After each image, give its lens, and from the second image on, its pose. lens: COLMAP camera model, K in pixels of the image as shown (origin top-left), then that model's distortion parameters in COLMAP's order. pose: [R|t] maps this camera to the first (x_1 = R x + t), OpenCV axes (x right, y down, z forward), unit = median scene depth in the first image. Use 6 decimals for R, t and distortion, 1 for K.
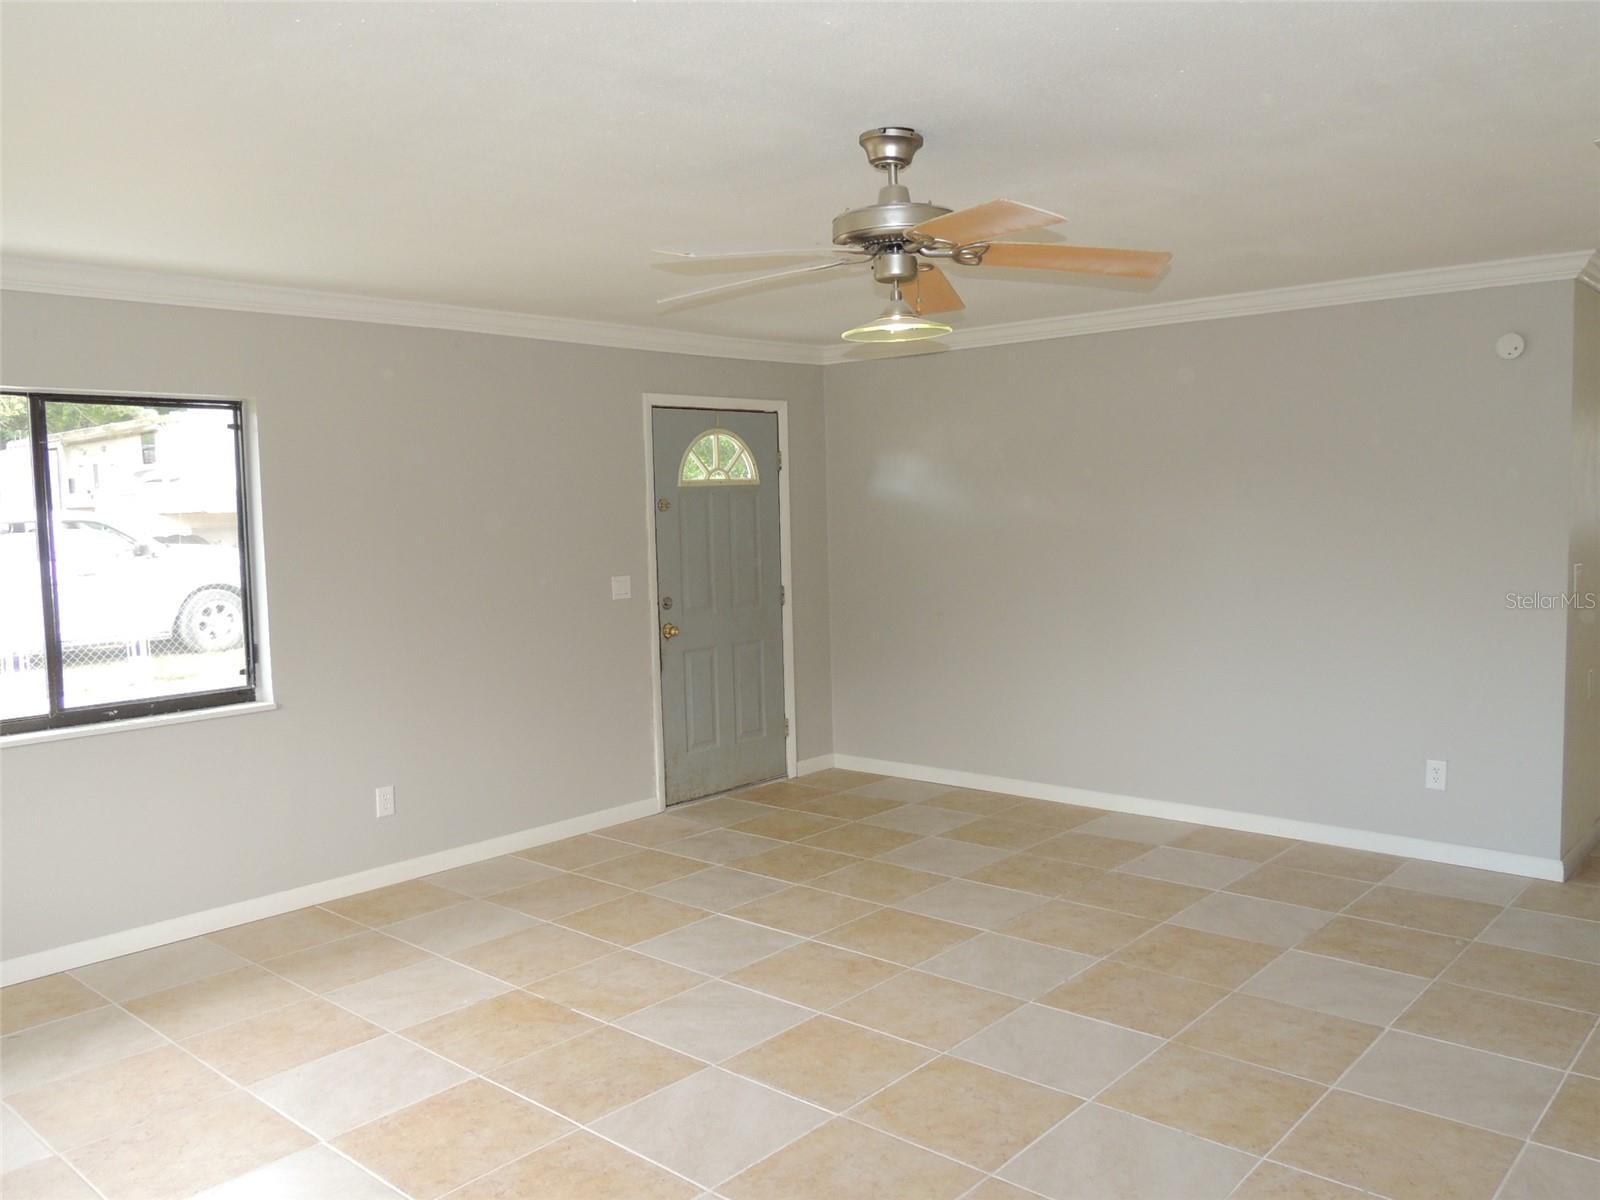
lens RADIAL K [[1265.3, 0, 807.4], [0, 1265.3, 602.6], [0, 0, 1]] dist [-0.033054, 0.026140]
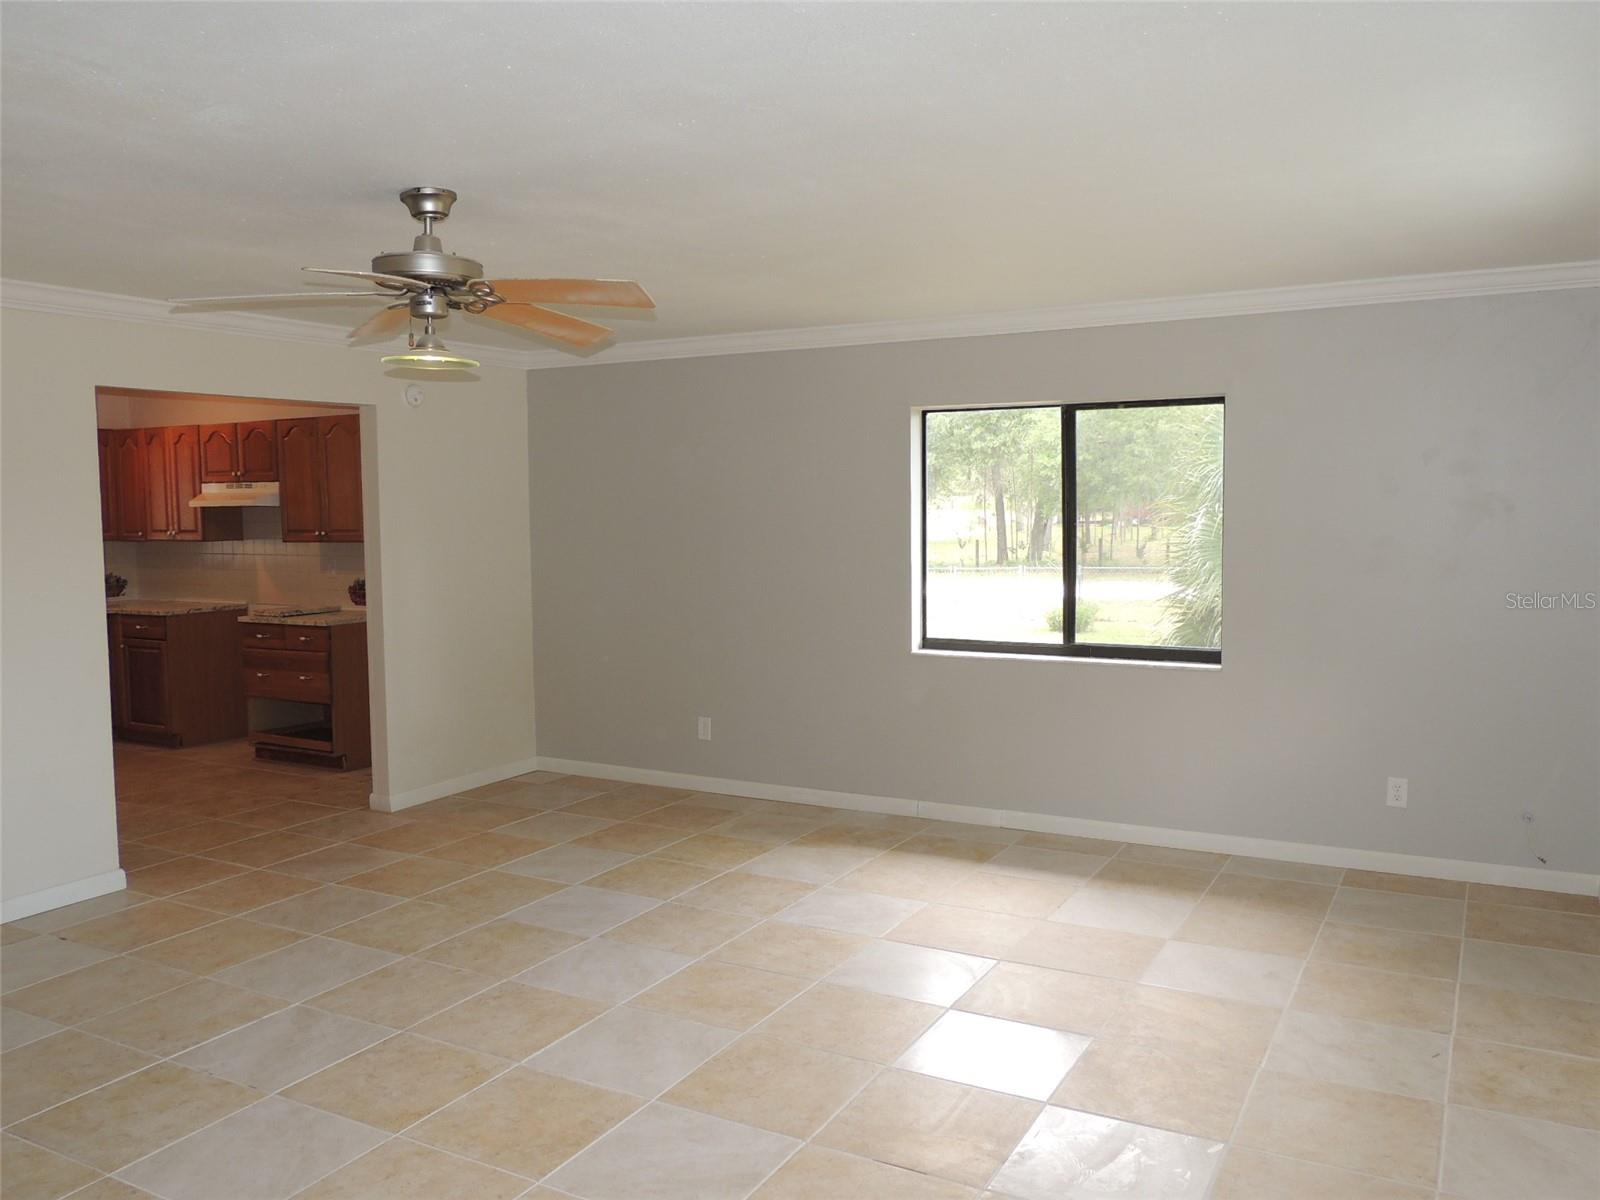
lens RADIAL K [[1265.1, 0, 820.7], [0, 1265.1, 605.2], [0, 0, 1]] dist [-0.032270, -0.003886]
pose [[-0.973196, 0.051429, -0.224151, -0.003113], [0.013652, 0.985875, 0.166926, -0.109158], [0.229570, 0.159392, -0.960152, 1.334181]]
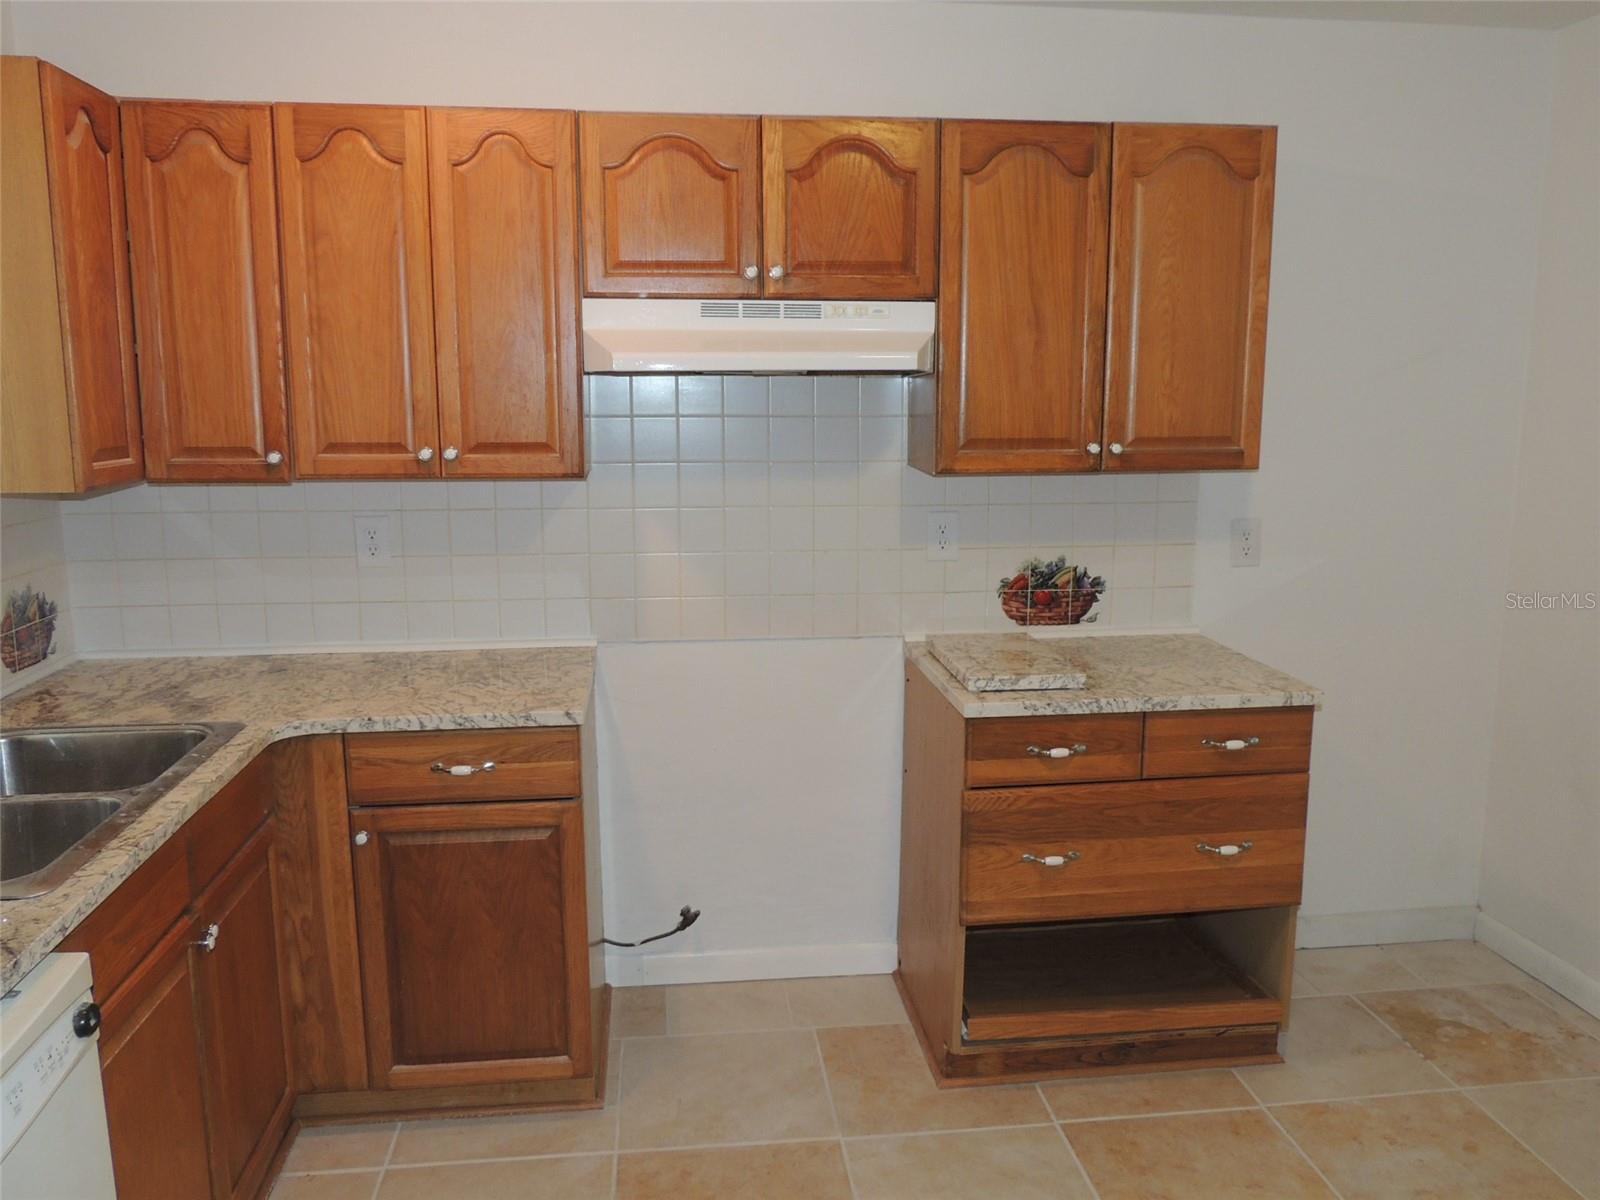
lens RADIAL K [[1264.3, 0, 806.6], [0, 1264.3, 601.5], [0, 0, 1]] dist [-0.023736, -0.004098]
pose [[-0.662566, 0.148863, -0.734061, 0.769927], [-0.043978, 0.970628, 0.236532, -0.007567], [0.747711, 0.189001, -0.636558, -0.040400]]
